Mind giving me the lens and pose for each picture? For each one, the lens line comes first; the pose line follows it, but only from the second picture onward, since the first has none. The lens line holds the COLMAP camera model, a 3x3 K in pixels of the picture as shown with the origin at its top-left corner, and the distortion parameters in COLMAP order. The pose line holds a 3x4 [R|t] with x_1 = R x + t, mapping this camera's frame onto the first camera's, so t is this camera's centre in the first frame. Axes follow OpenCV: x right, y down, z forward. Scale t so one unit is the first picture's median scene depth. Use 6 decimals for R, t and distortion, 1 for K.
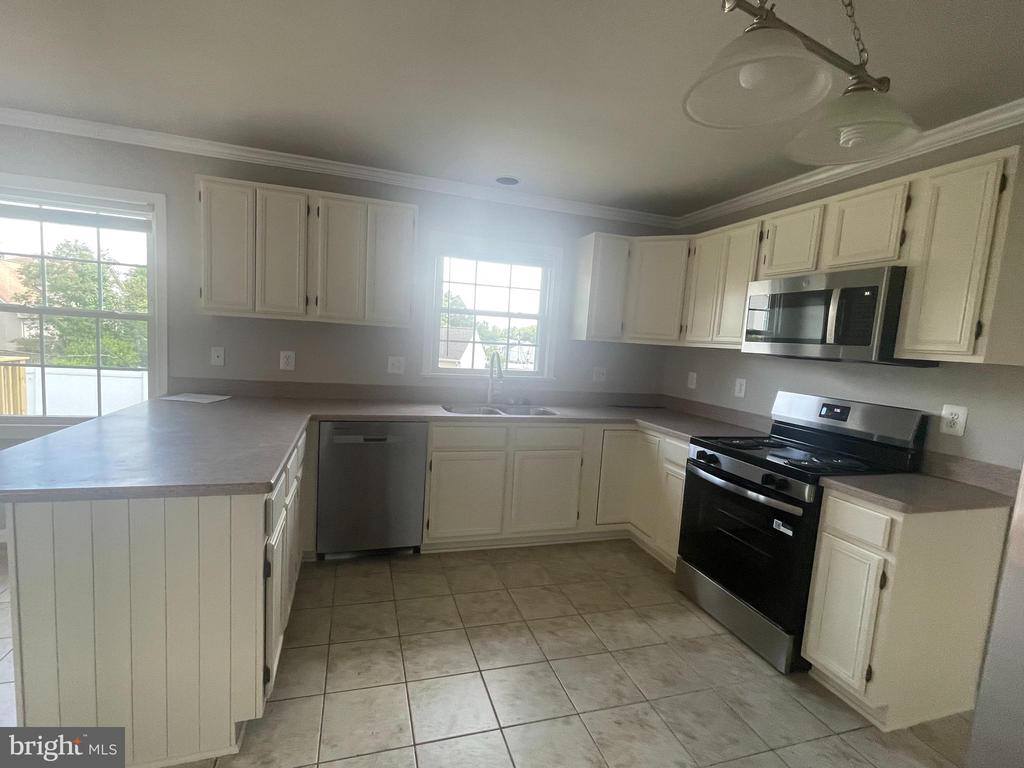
lens RADIAL K [[480.0, 0, 511.4], [0, 480.0, 389.8], [0, 0, 1]] dist [0.001918, 0.000216]
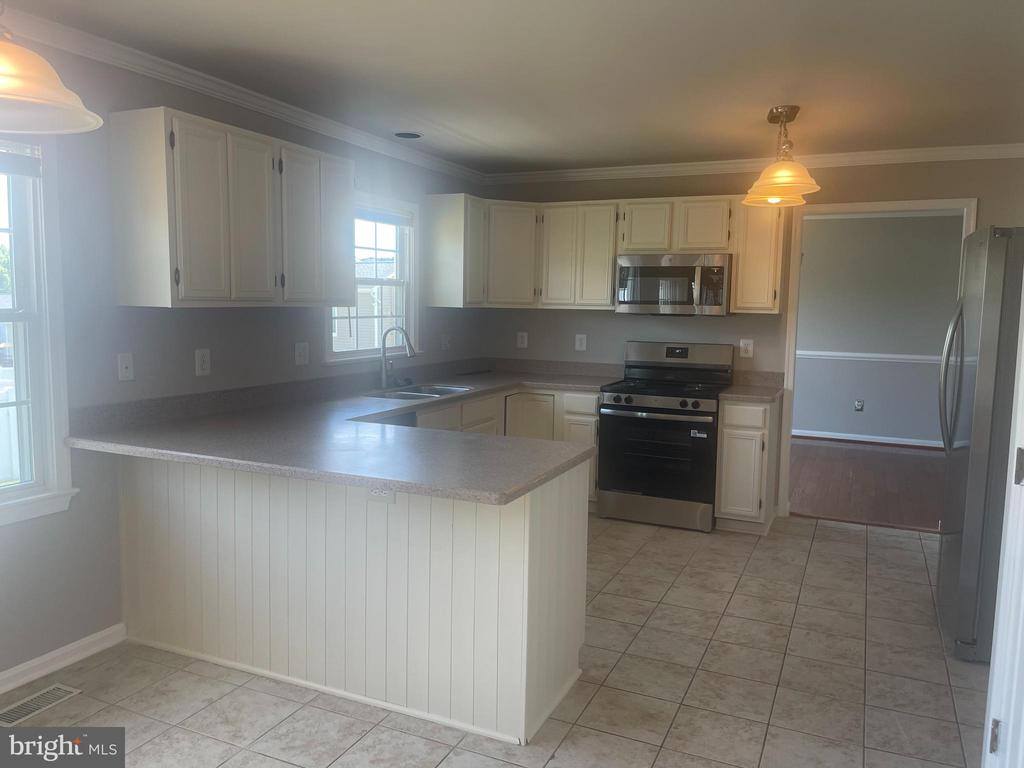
lens RADIAL K [[765.0, 0, 512.0], [0, 765.0, 384.0], [0, 0, 1]] dist [-0.000773, 0.000375]
pose [[0.669651, -0.131360, 0.730966, -1.170205], [0.104828, 0.991098, 0.082073, -0.087213], [-0.735240, 0.021665, 0.677460, -0.116968]]
